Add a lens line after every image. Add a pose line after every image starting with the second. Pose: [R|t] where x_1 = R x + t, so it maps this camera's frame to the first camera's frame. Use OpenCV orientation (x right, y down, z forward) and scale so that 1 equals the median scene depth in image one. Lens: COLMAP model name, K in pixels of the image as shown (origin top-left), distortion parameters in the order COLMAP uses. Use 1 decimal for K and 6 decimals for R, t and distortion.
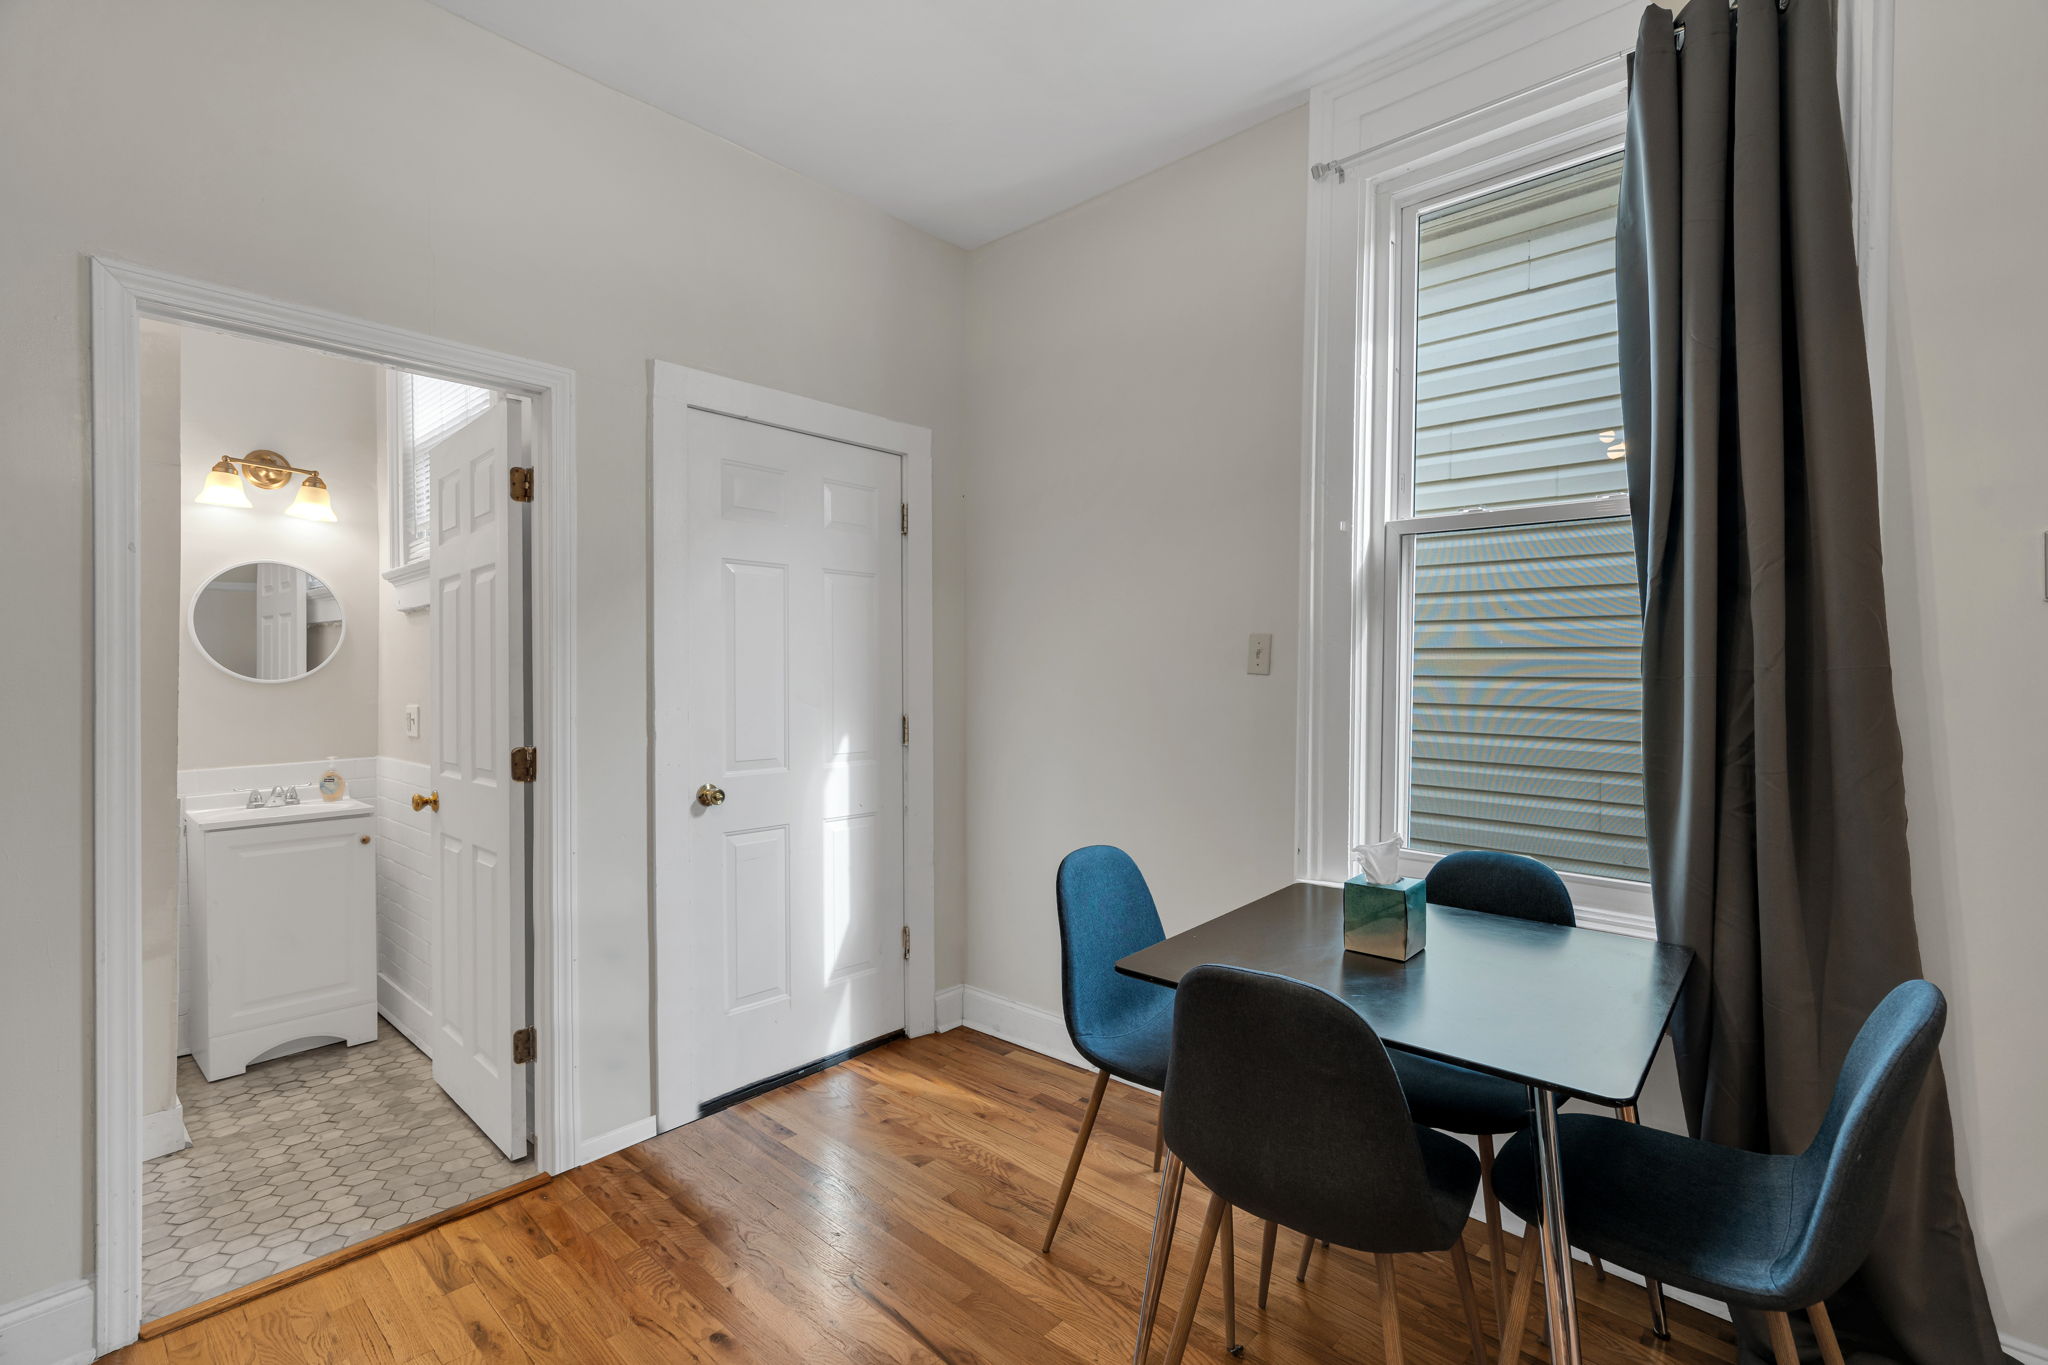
lens RADIAL K [[968.3, 0, 1024.0], [0, 968.3, 682.5], [0, 0, 1]] dist [0.001091, -0.000181]
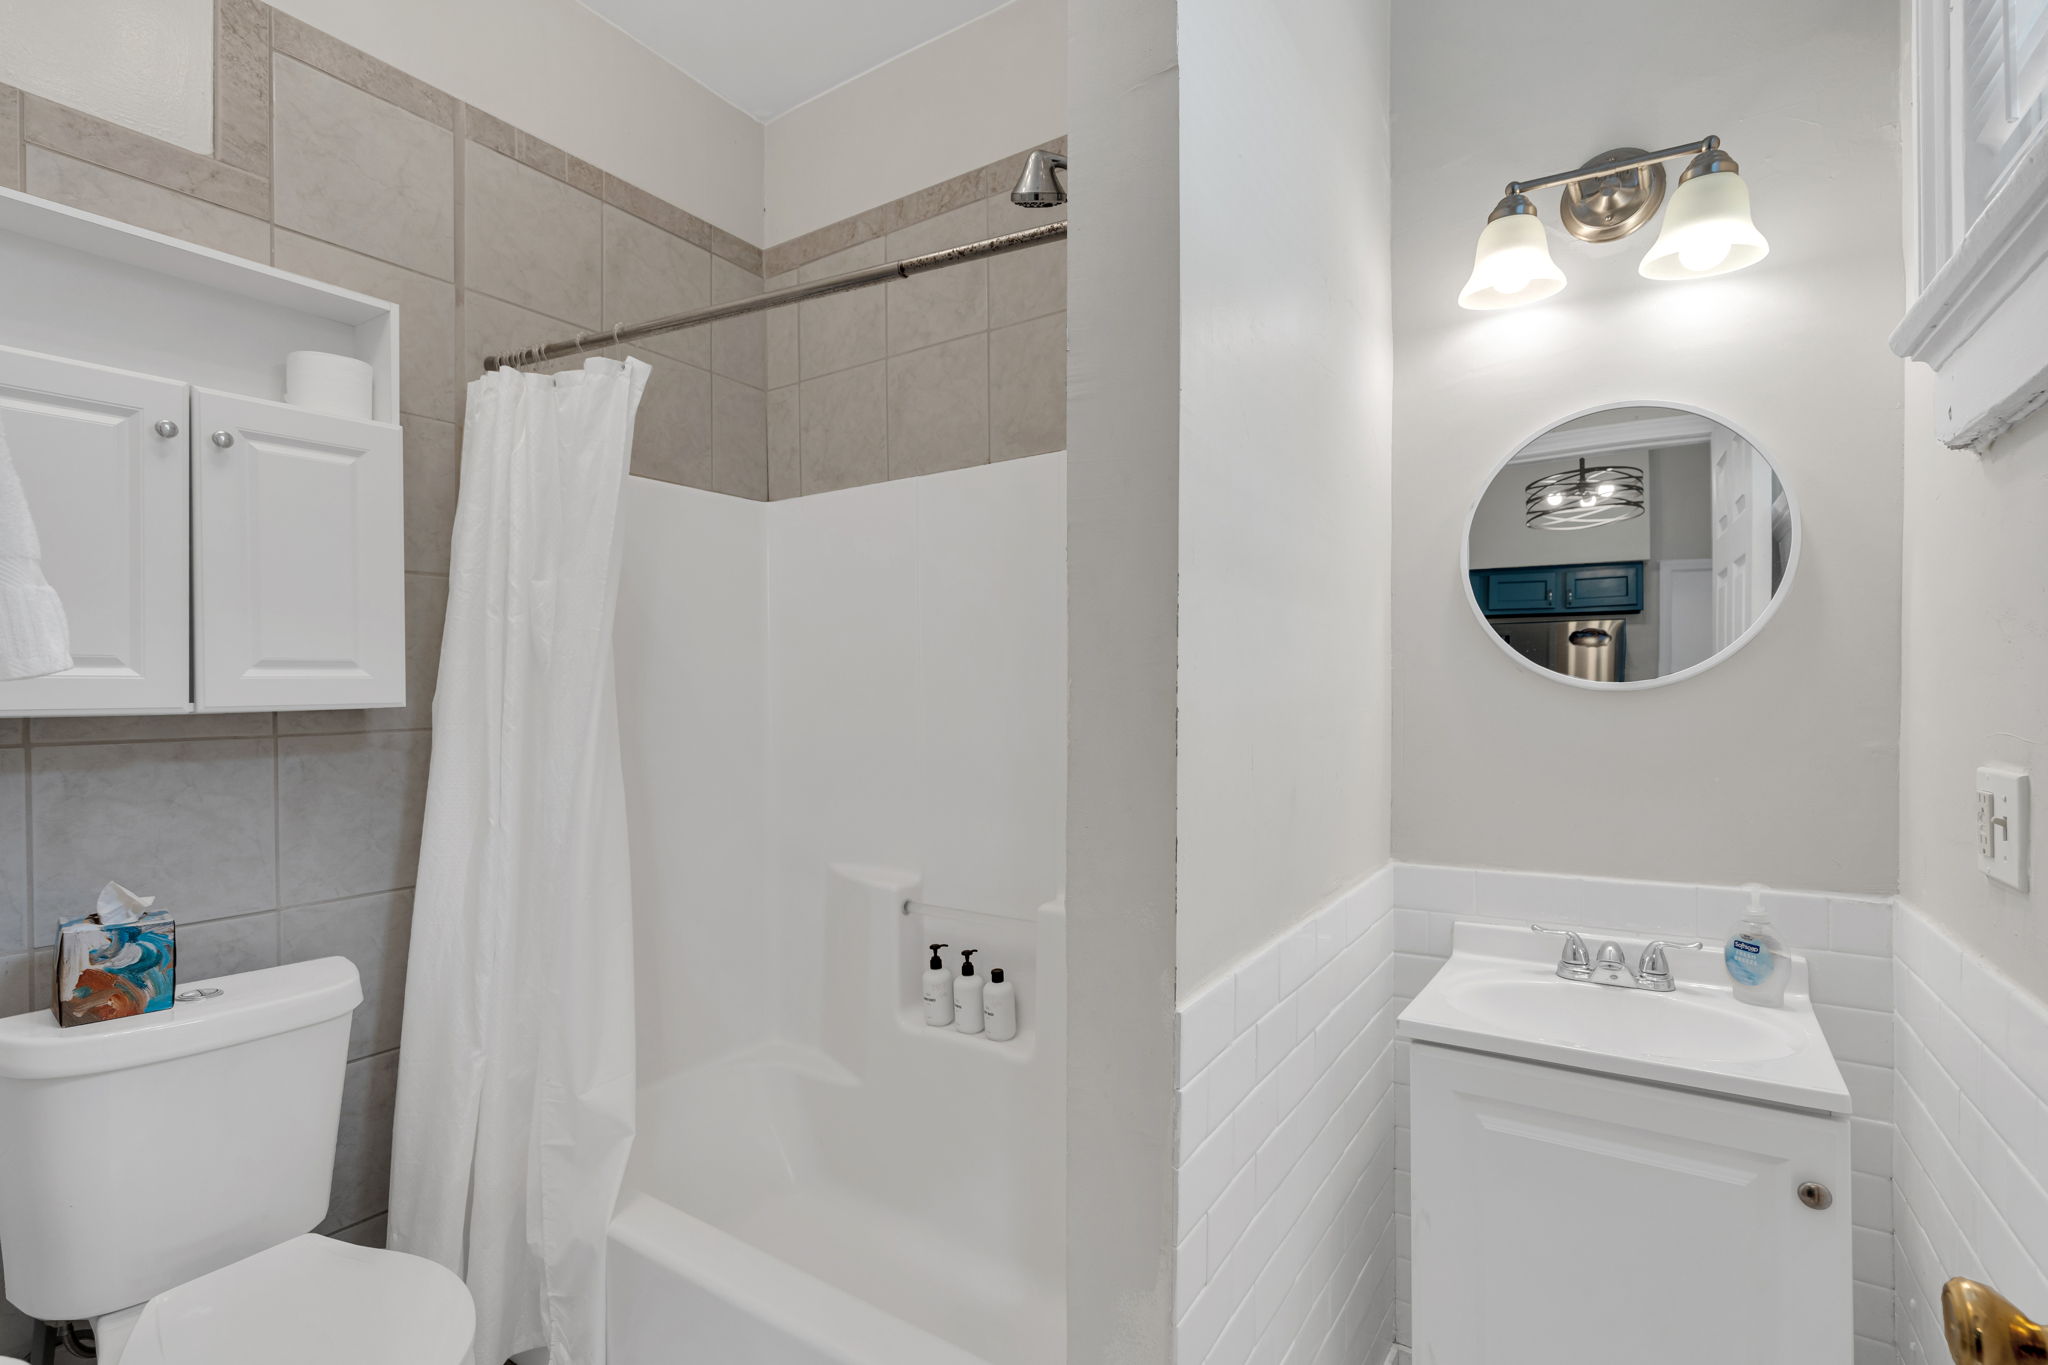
lens RADIAL K [[968.3, 0, 1024.0], [0, 968.3, 682.5], [0, 0, 1]] dist [0.001091, -0.000181]
pose [[0.180882, -0.001547, -0.983504, -0.404033], [-0.009390, 0.999950, -0.003300, 0.002373], [0.983460, 0.009832, 0.180858, 0.666251]]
